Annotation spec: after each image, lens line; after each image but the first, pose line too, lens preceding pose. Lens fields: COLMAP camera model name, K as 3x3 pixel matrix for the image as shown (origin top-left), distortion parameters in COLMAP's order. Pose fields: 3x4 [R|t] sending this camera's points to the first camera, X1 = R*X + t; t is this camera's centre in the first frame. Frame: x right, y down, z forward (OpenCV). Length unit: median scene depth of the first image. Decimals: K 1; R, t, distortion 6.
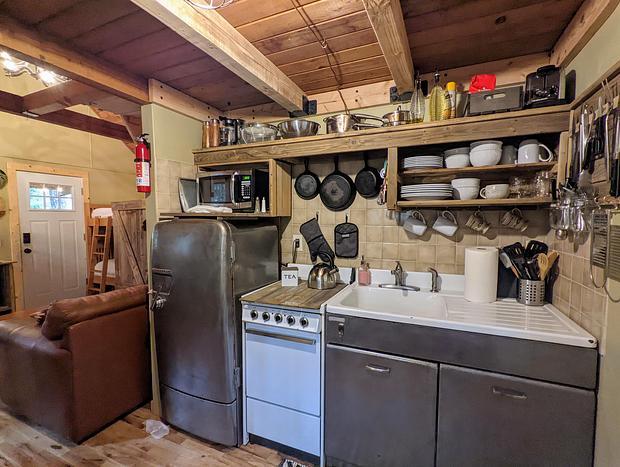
lens RADIAL K [[294.7, 0, 306.7], [0, 294.7, 235.2], [0, 0, 1]] dist [0.000164, -0.000407]
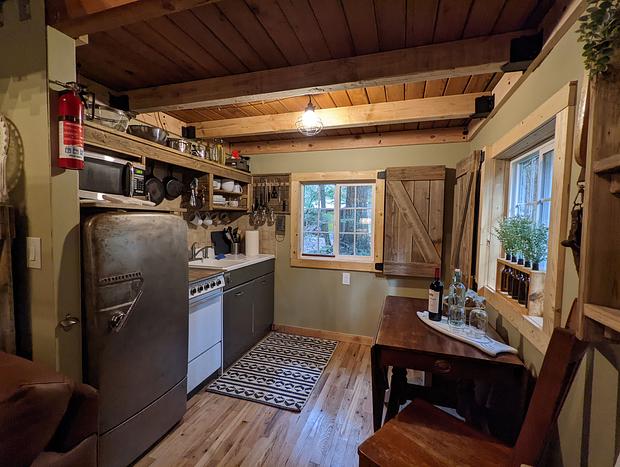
lens RADIAL K [[294.7, 0, 306.7], [0, 294.7, 235.2], [0, 0, 1]] dist [0.000164, -0.000407]
pose [[-0.101386, -0.050947, 0.993542, -1.508604], [0.045697, 0.997395, 0.055808, -0.014065], [-0.993797, 0.051060, -0.098794, 0.661278]]
